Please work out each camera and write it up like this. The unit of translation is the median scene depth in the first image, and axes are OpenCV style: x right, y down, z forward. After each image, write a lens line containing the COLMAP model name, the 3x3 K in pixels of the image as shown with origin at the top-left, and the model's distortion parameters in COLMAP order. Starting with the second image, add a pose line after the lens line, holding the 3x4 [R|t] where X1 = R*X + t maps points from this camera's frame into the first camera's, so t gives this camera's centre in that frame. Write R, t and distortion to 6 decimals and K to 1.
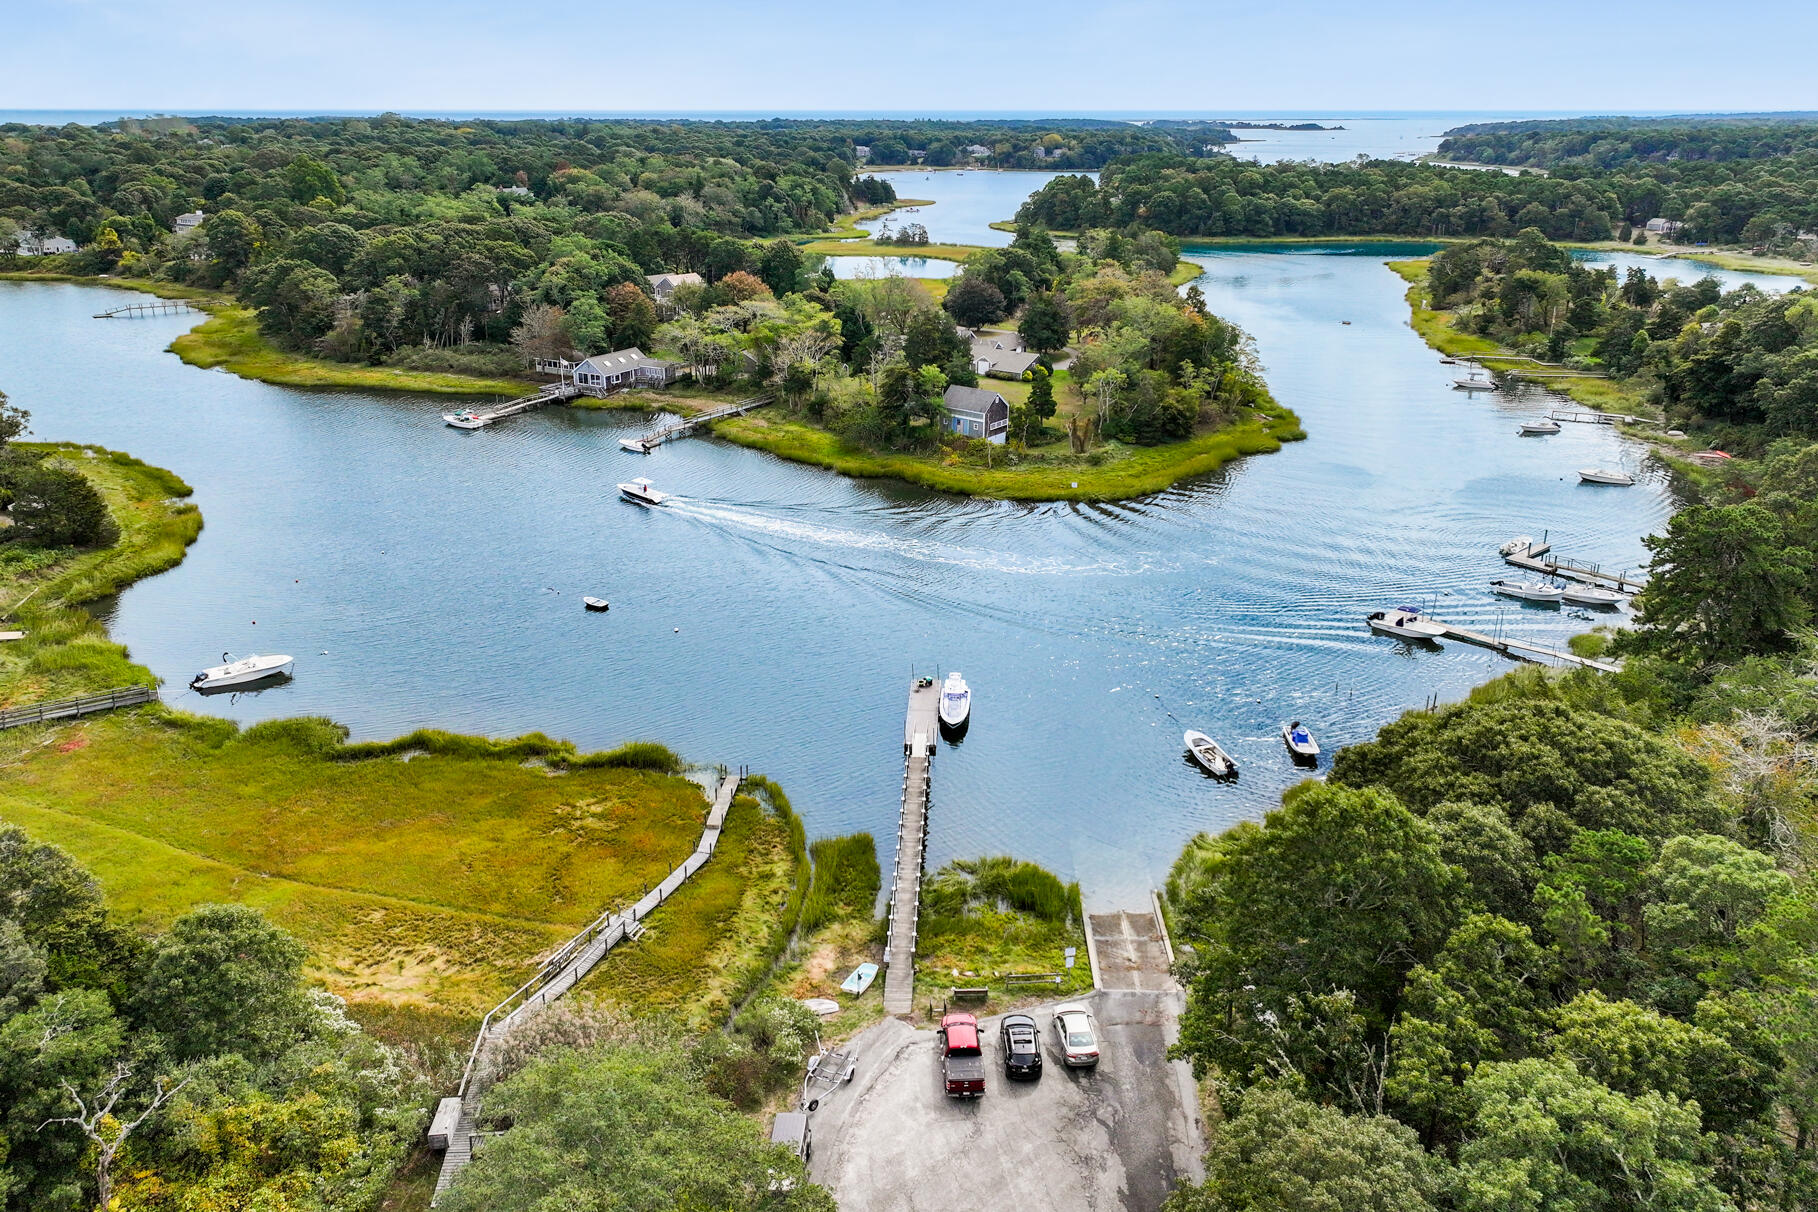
lens RADIAL K [[1225.7, 0, 909.0], [0, 1225.7, 606.0], [0, 0, 1]] dist [0.005060, 0.002862]
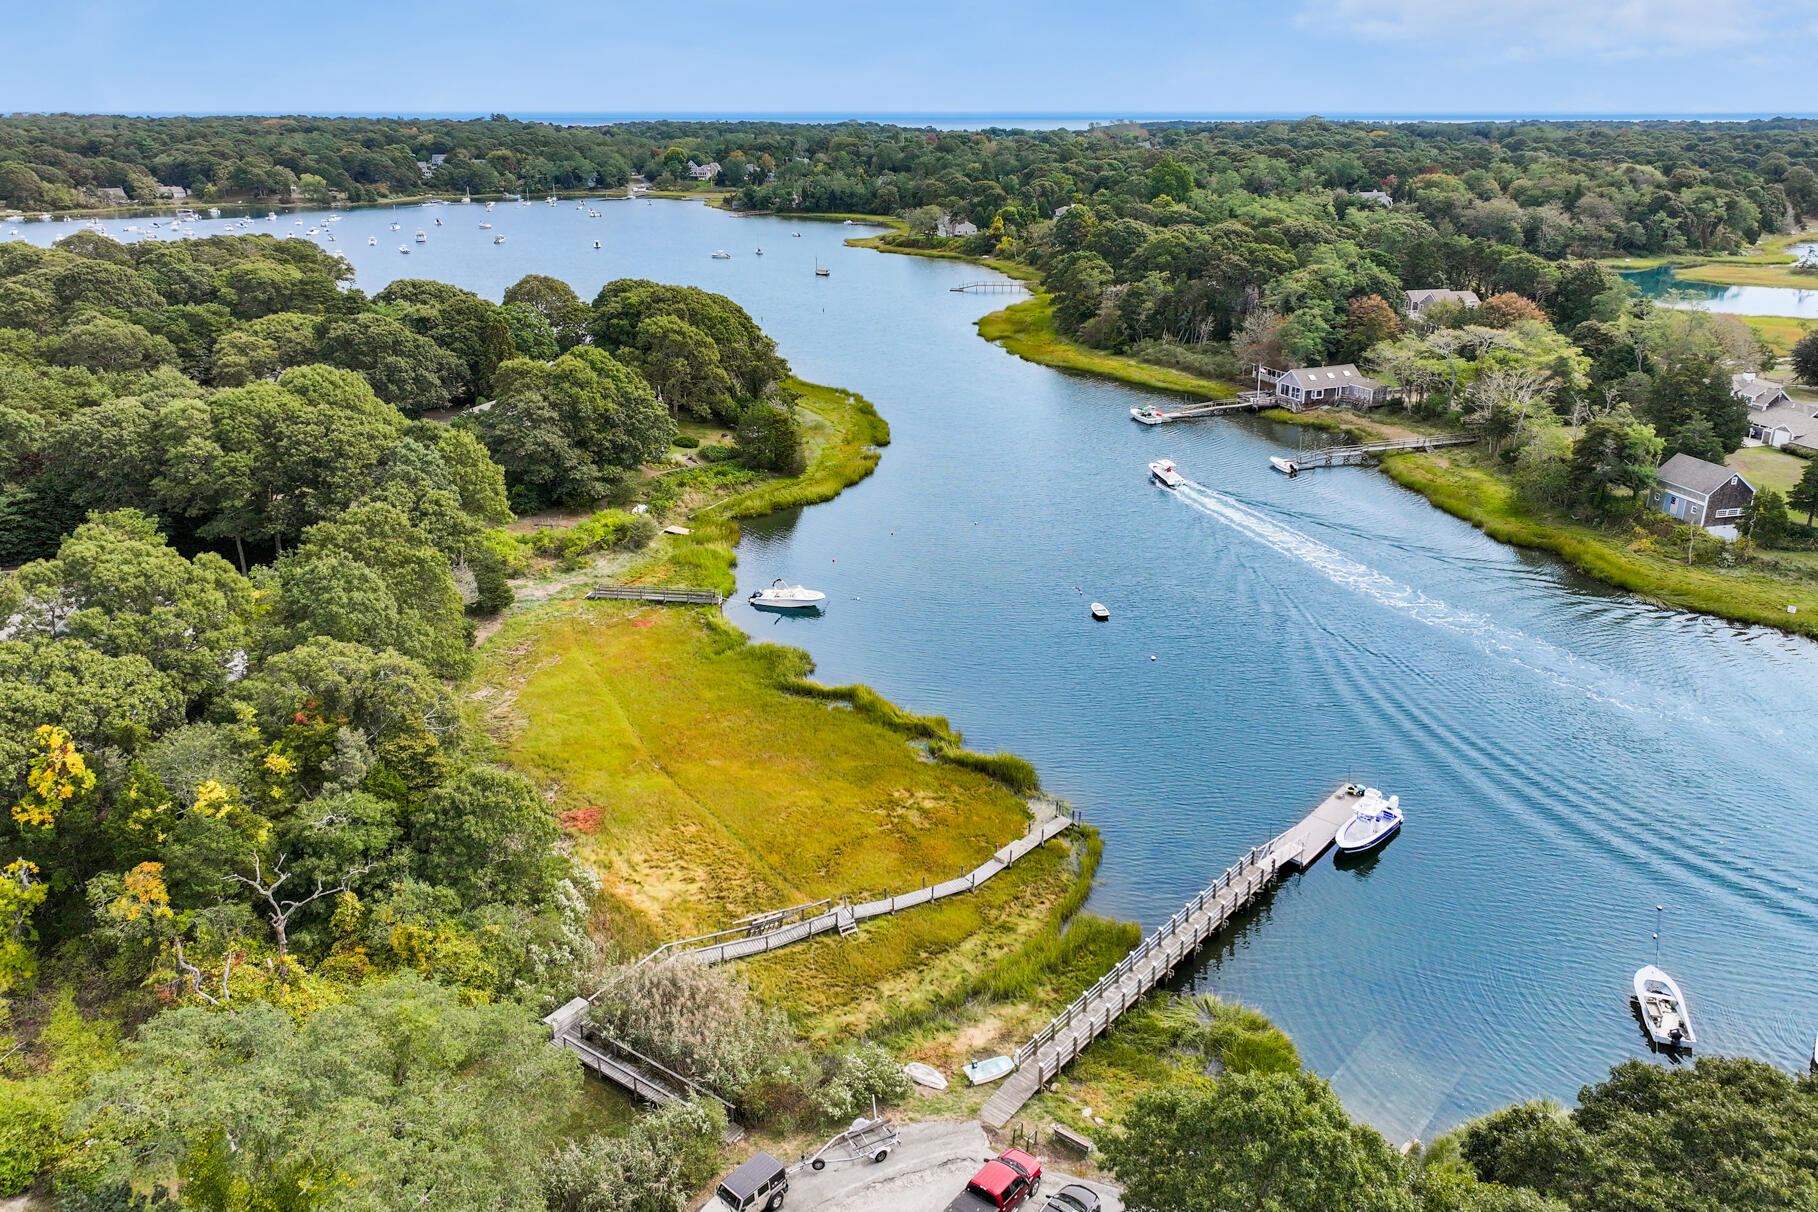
lens RADIAL K [[1225.7, 0, 909.0], [0, 1225.7, 606.0], [0, 0, 1]] dist [0.005060, 0.002862]
pose [[0.782718, 0.225881, -0.579939, 0.105065], [-0.227081, 0.971225, 0.071801, -0.023141], [0.579470, 0.075493, 0.811489, 0.059618]]
